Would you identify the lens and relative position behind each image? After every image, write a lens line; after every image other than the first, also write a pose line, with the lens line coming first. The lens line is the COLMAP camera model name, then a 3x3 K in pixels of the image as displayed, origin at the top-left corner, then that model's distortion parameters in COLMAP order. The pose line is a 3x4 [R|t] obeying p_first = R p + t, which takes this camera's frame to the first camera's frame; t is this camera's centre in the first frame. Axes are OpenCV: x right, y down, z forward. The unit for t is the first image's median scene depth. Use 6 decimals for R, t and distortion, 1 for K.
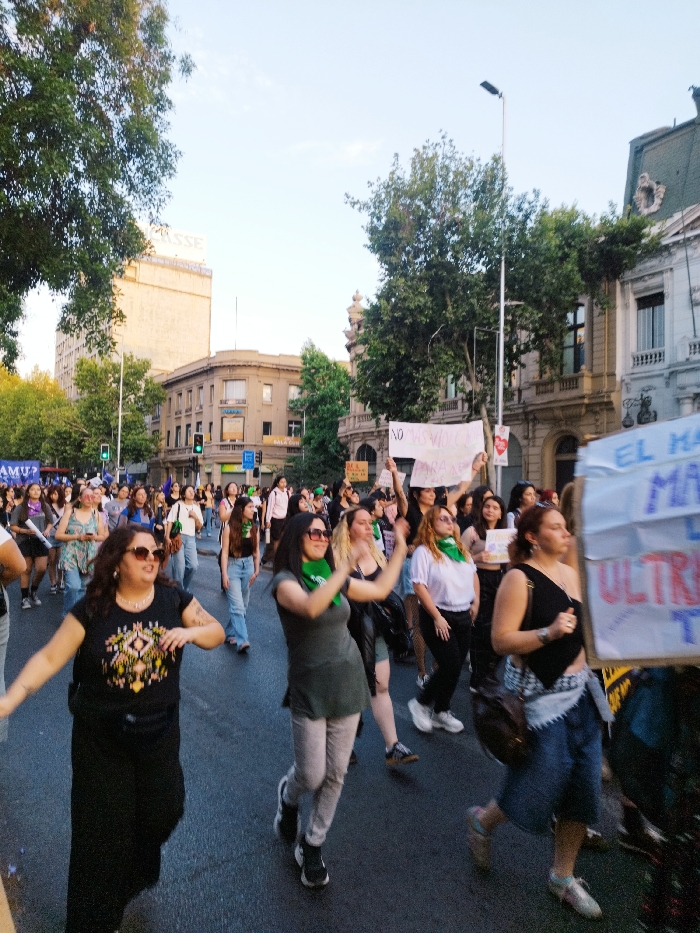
lens RADIAL K [[657.4, 0, 346.9], [0, 657.4, 461.9], [0, 0, 1]] dist [0.012031, 0.000484]
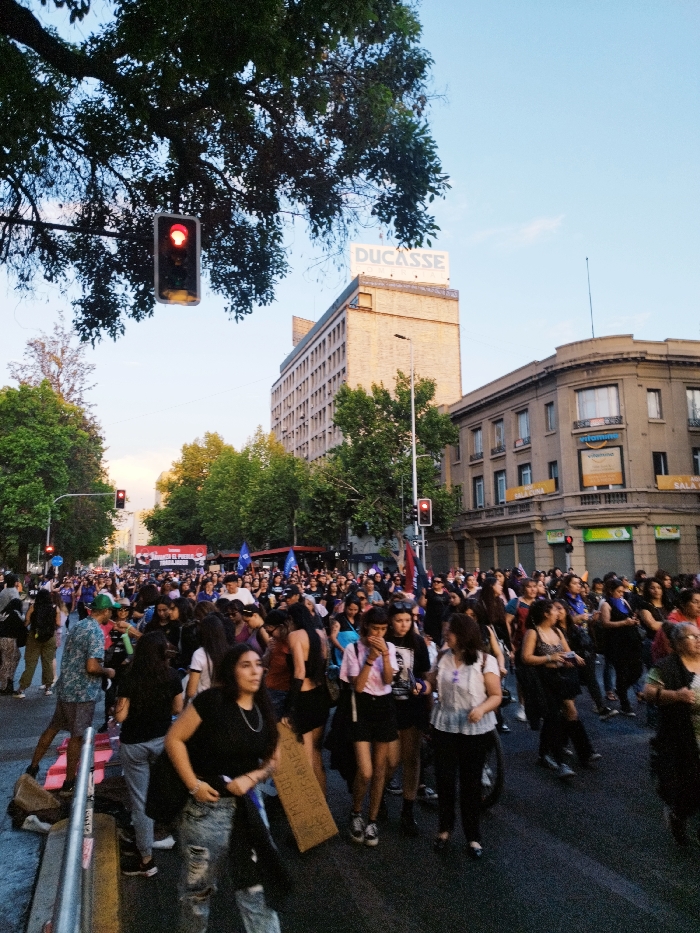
lens RADIAL K [[657.5, 0, 350.0], [0, 657.5, 466.5], [0, 0, 1]] dist [0.001745, -0.002006]
pose [[0.965095, -0.070450, -0.252248, -0.492354], [0.043273, 0.992798, -0.111716, 0.011408], [0.258302, 0.096901, 0.961192, 0.744575]]
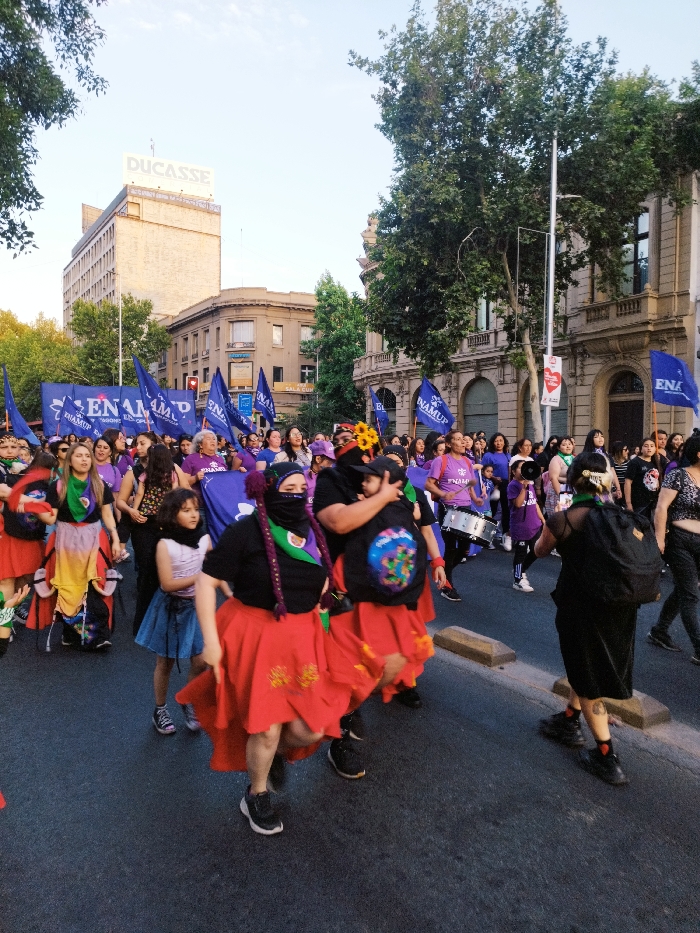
lens RADIAL K [[657.5, 0, 350.0], [0, 657.5, 466.5], [0, 0, 1]] dist [0.001745, -0.002006]
pose [[0.999505, -0.009030, -0.030148, 0.012394], [0.011490, 0.996528, 0.082456, 0.007078], [0.029298, -0.082761, 0.996139, 0.149789]]
